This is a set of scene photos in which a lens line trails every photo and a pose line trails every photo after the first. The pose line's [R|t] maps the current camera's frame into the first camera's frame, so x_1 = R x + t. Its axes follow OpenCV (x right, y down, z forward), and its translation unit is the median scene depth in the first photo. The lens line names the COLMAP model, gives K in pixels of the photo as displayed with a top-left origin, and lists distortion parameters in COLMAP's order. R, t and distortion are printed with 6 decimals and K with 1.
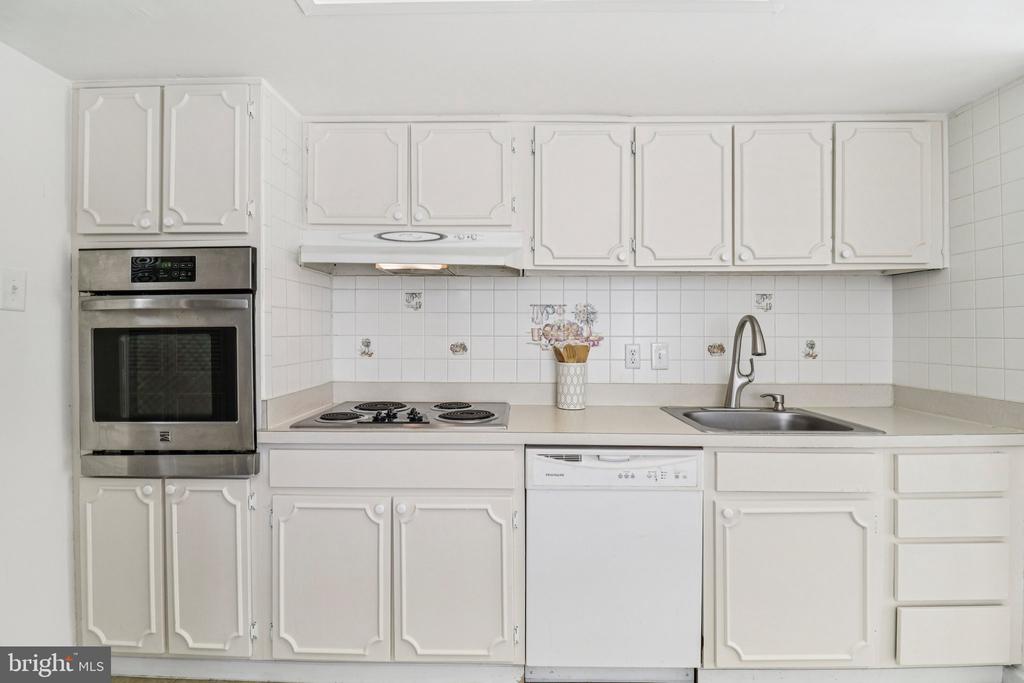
lens RADIAL K [[479.4, 0, 513.5], [0, 479.4, 333.8], [0, 0, 1]] dist [-0.022820, -0.003964]
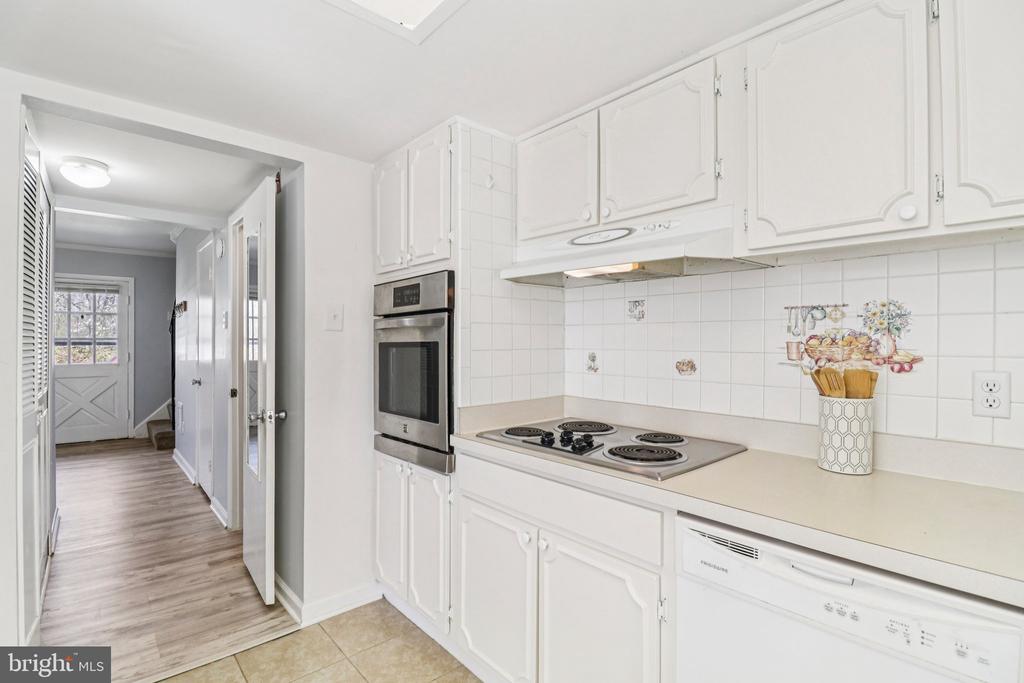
lens RADIAL K [[479.4, 0, 509.7], [0, 479.4, 343.8], [0, 0, 1]] dist [-0.022820, -0.003964]
pose [[0.665293, 0.003870, -0.746572, 0.306350], [-0.002273, 0.999992, 0.003158, -0.010514], [0.746579, -0.000404, 0.665297, 0.280209]]
